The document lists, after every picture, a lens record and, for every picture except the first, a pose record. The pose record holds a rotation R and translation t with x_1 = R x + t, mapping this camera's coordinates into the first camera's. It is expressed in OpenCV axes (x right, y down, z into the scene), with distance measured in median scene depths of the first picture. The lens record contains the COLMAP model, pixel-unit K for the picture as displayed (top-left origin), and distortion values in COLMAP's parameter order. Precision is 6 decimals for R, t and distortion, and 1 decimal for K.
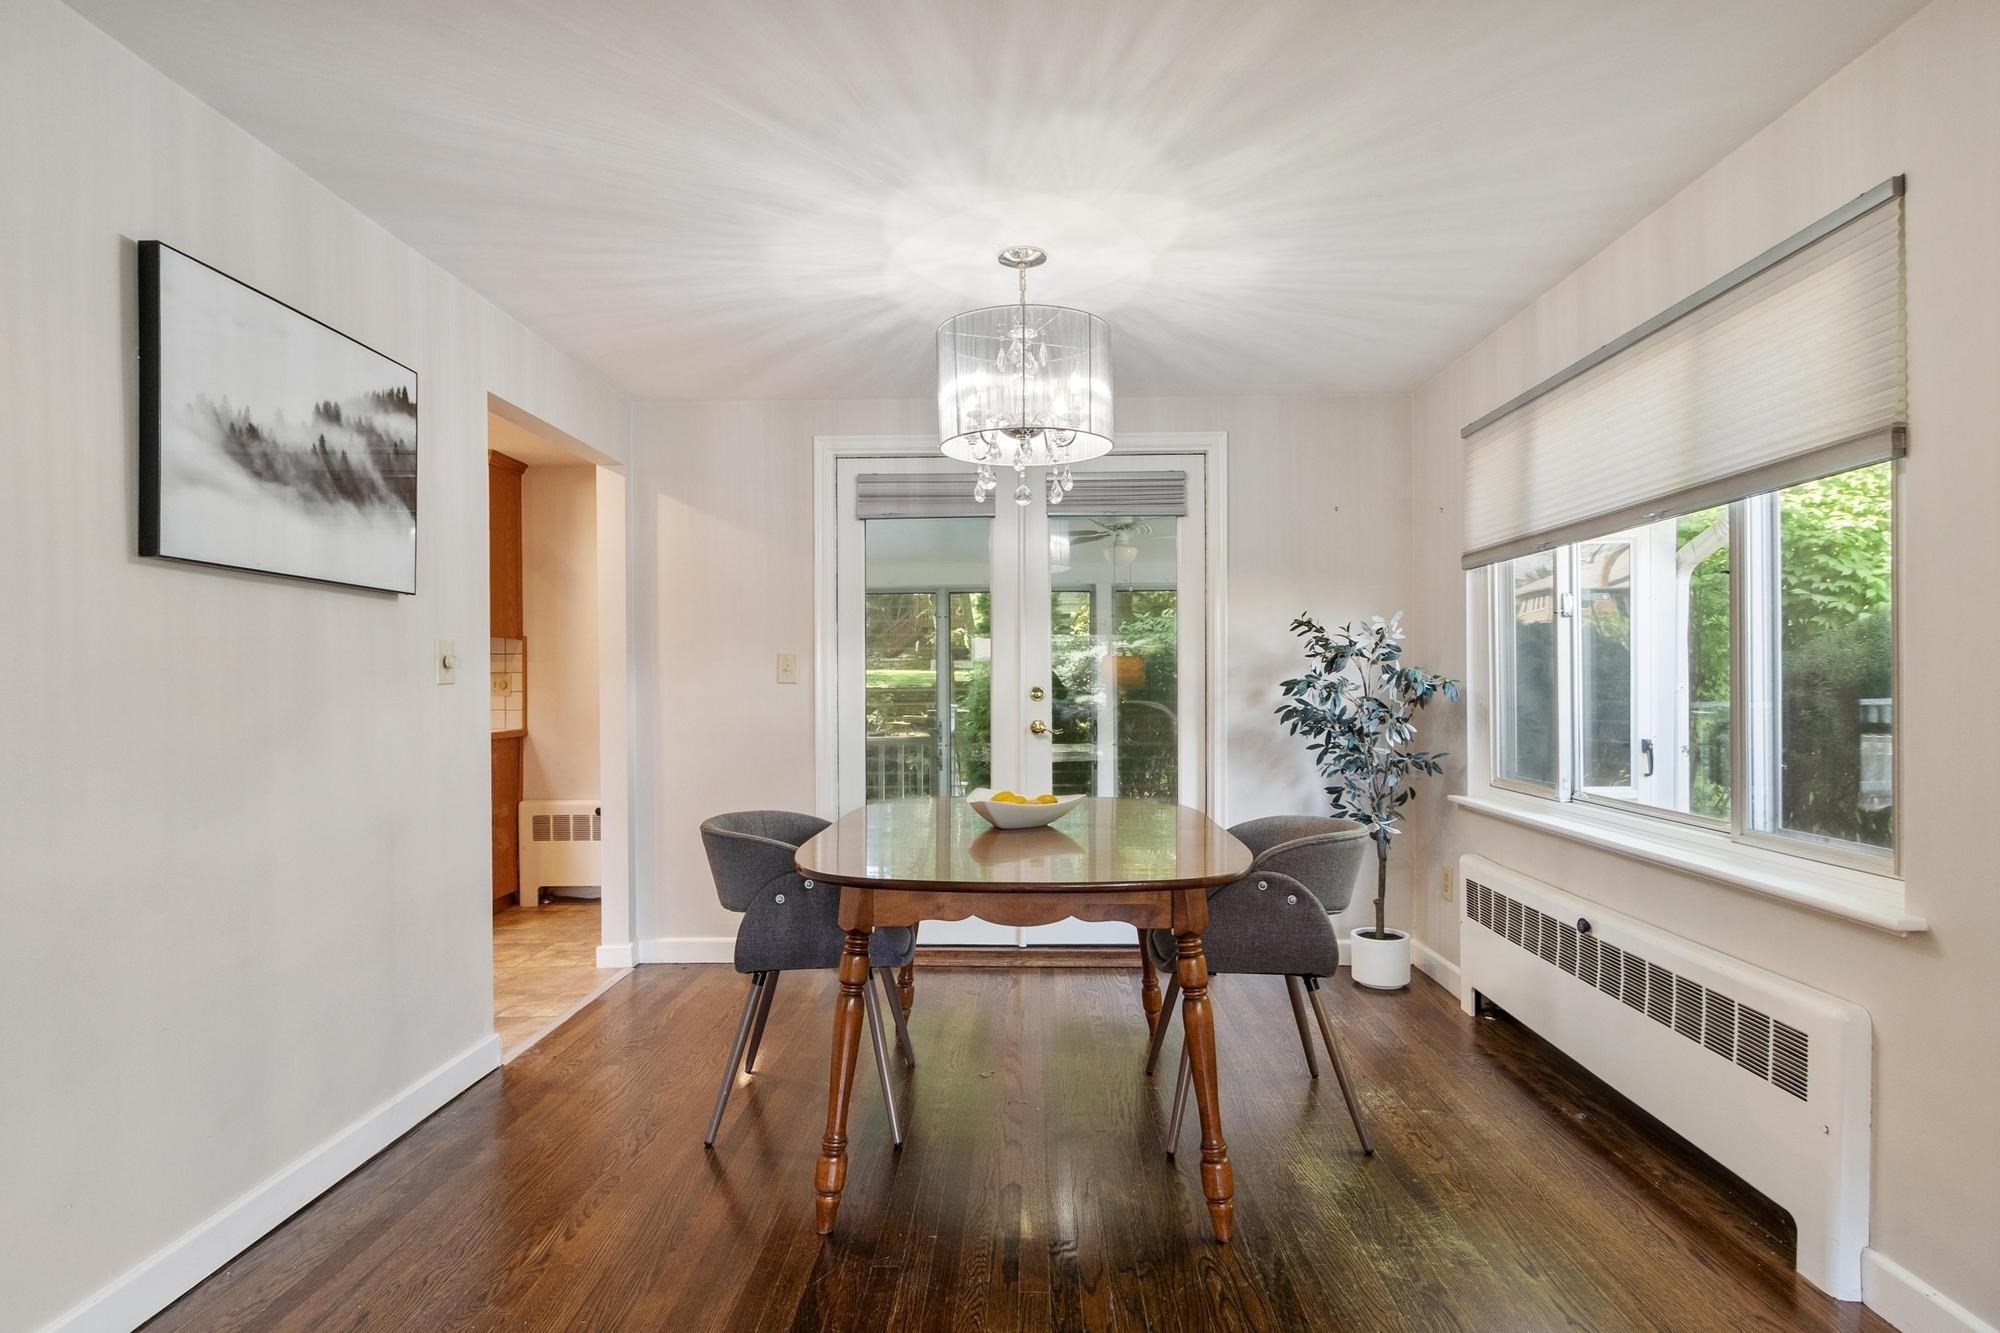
lens RADIAL K [[998.1, 0, 998.5], [0, 998.1, 684.8], [0, 0, 1]] dist [0.002005, -0.000498]
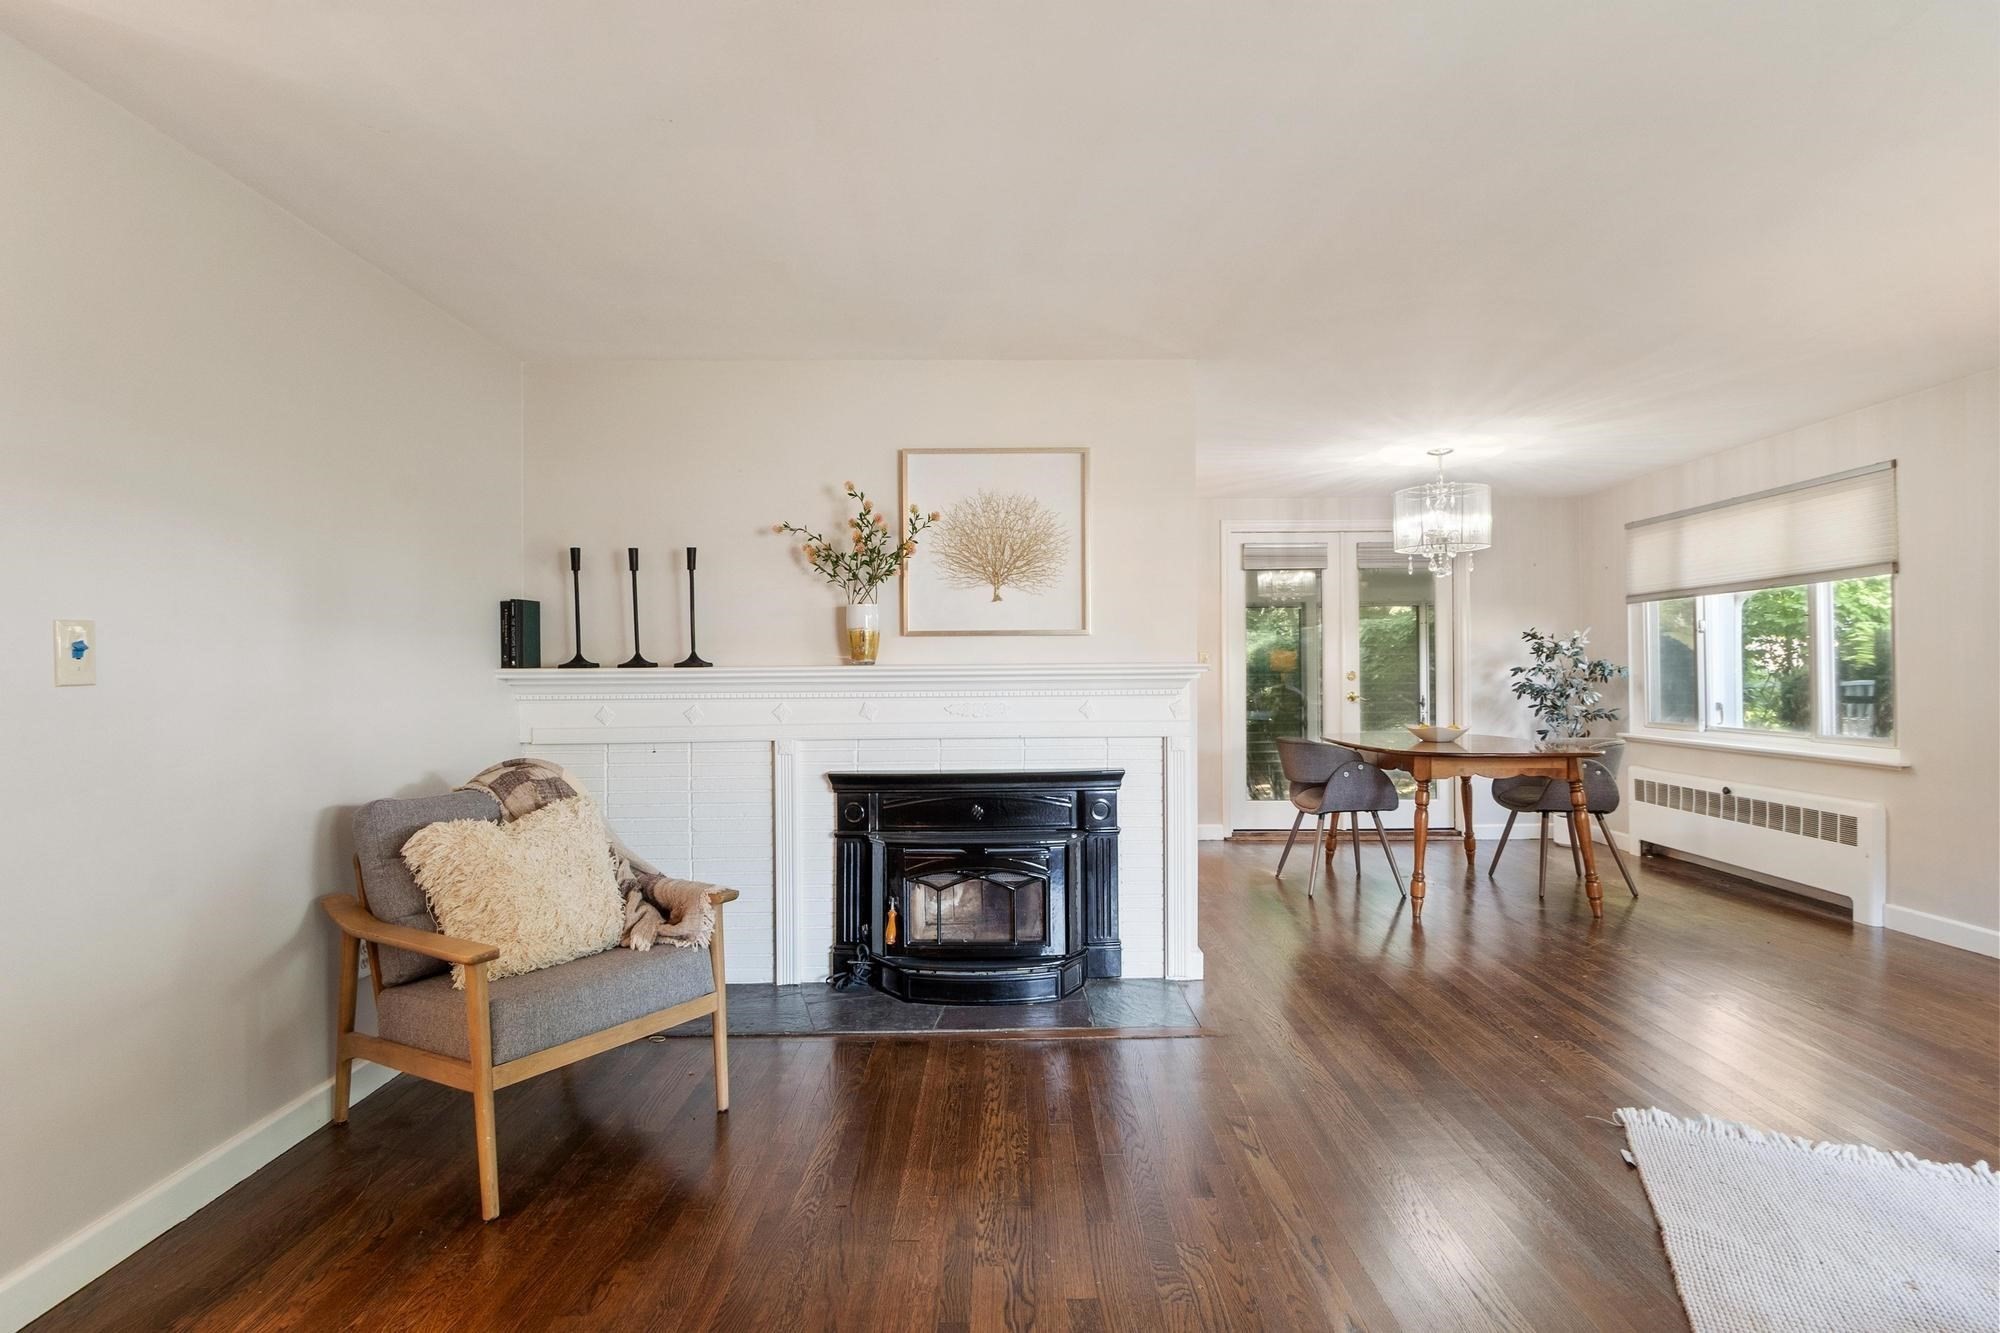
lens RADIAL K [[932.2, 0, 998.6], [0, 932.2, 664.6], [0, 0, 1]] dist [0.003177, -0.001813]
pose [[0.999899, -0.002992, 0.013919, -0.830997], [0.003125, 0.999950, -0.009535, 0.004132], [-0.013890, 0.009577, 0.999858, -0.784638]]
